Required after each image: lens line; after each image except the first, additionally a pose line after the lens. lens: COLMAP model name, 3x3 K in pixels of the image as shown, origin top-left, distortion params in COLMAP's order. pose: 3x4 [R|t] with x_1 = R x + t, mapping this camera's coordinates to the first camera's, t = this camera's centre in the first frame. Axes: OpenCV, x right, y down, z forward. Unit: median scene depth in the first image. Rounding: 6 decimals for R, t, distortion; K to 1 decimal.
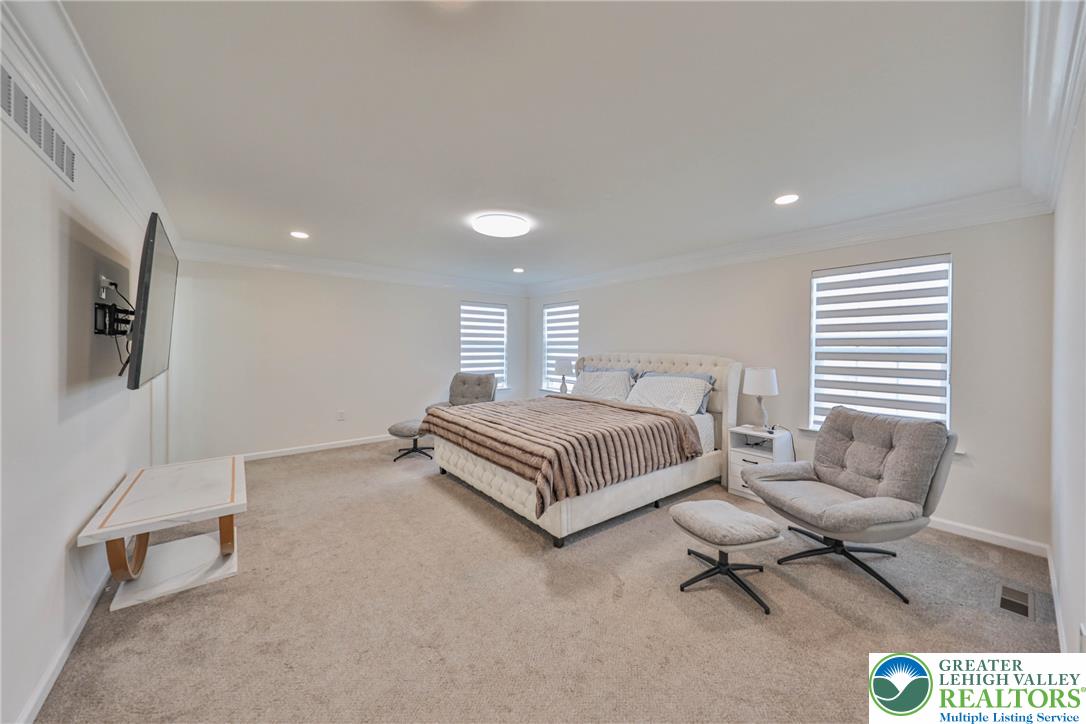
lens RADIAL K [[376.1, 0, 545.2], [0, 376.1, 354.4], [0, 0, 1]] dist [0.004639, -0.001492]
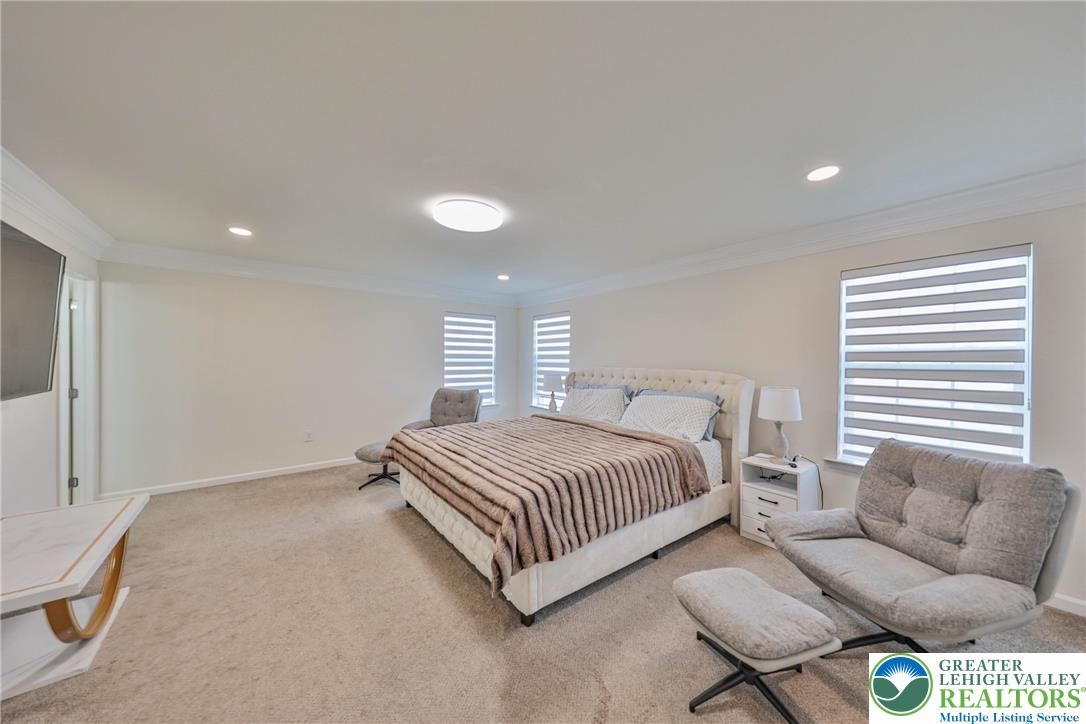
lens RADIAL K [[376.1, 0, 540.3], [0, 376.1, 366.8], [0, 0, 1]] dist [0.004639, -0.001492]
pose [[0.999989, 0.000989, -0.004542, 0.048208], [-0.001000, 0.999997, -0.002315, -0.007519], [0.004540, 0.002320, 0.999987, 0.171685]]
